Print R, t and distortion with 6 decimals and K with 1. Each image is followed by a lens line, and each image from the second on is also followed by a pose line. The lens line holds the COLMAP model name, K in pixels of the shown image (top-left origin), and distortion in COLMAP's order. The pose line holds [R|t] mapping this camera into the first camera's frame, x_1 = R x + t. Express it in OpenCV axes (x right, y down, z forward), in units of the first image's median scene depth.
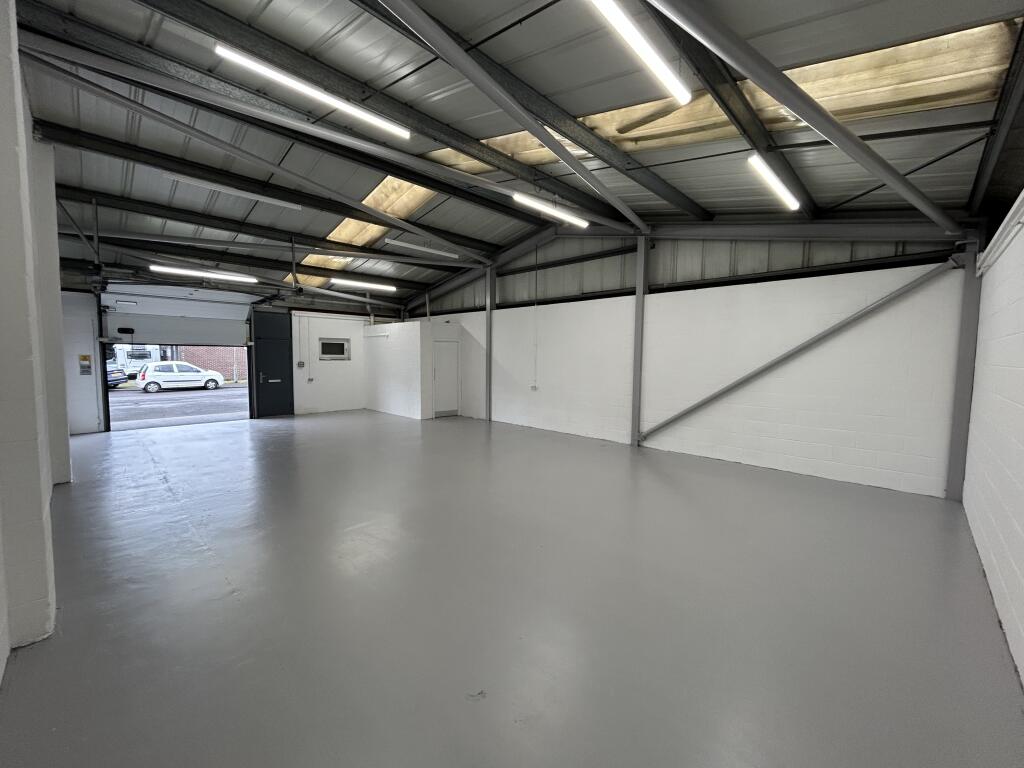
lens RADIAL K [[414.4, 0, 512.0], [0, 414.4, 384.0], [0, 0, 1]] dist [0.002059, -0.000114]
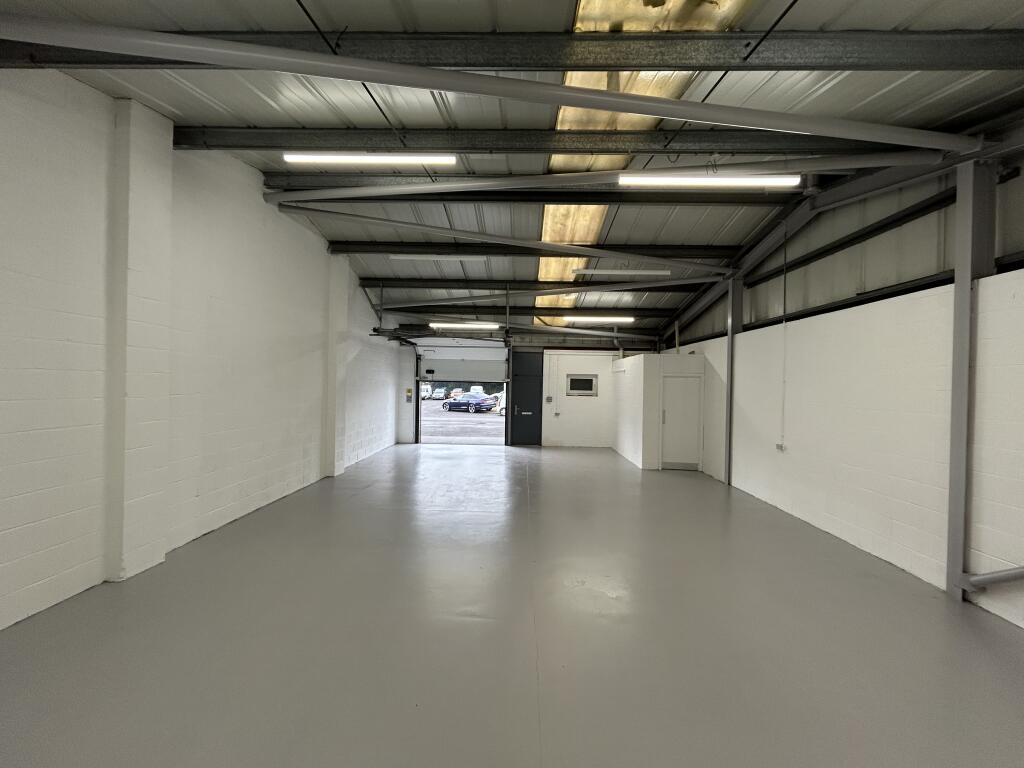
lens RADIAL K [[414.4, 0, 512.0], [0, 414.4, 384.0], [0, 0, 1]] dist [0.002059, -0.000114]
pose [[0.684554, 0.005677, -0.728940, 0.220254], [-0.062891, 0.996701, -0.051299, -0.028079], [0.726244, 0.080960, 0.682653, 0.218004]]
